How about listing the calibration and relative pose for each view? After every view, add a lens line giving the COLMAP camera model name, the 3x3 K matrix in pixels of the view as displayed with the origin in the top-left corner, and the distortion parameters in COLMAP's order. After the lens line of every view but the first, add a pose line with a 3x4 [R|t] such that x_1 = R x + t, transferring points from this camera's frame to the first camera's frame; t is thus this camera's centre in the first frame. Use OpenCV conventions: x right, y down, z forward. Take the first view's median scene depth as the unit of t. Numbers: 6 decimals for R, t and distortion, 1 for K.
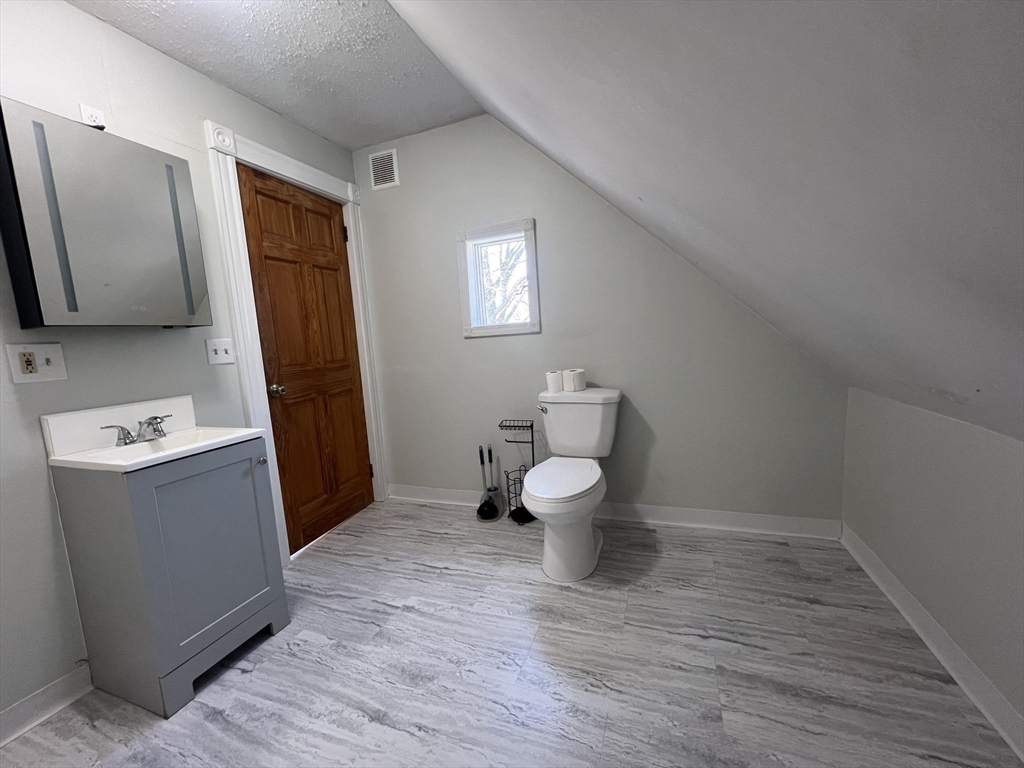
lens RADIAL K [[406.6, 0, 511.7], [0, 406.6, 386.4], [0, 0, 1]] dist [-0.000249, 0.000121]
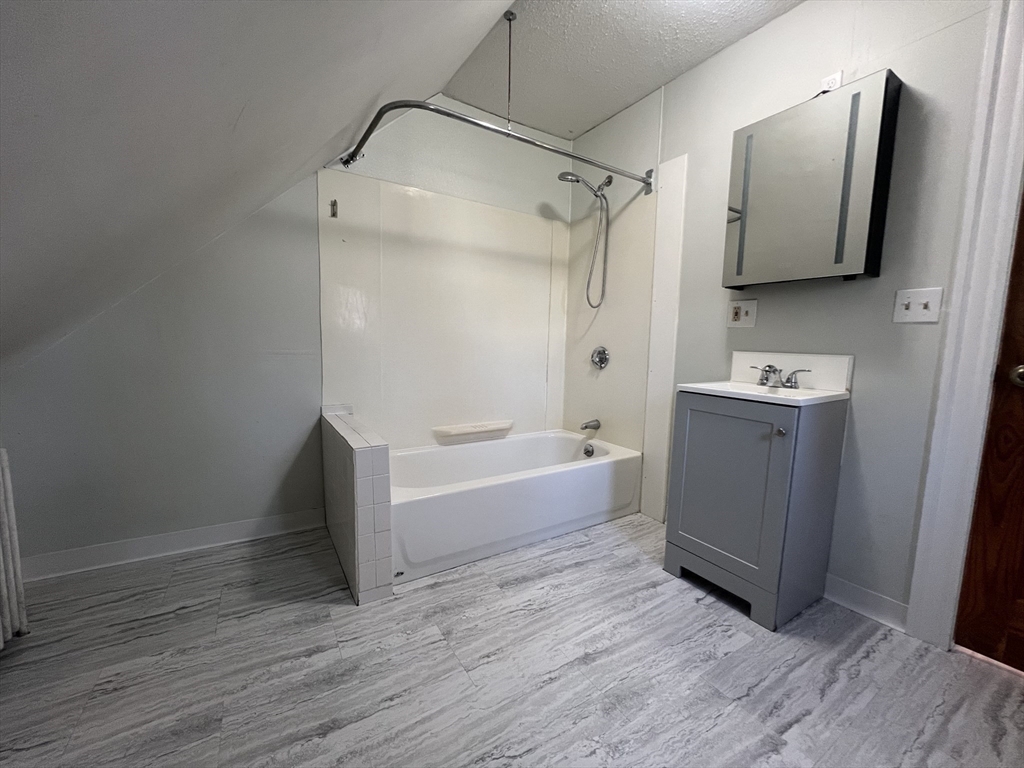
lens RADIAL K [[406.6, 0, 511.7], [0, 406.6, 386.4], [0, 0, 1]] dist [-0.000249, 0.000121]
pose [[-0.597116, 0.139877, -0.789865, 0.450647], [-0.082730, 0.968689, 0.234086, -0.075002], [0.797878, 0.205123, -0.566848, 1.152127]]
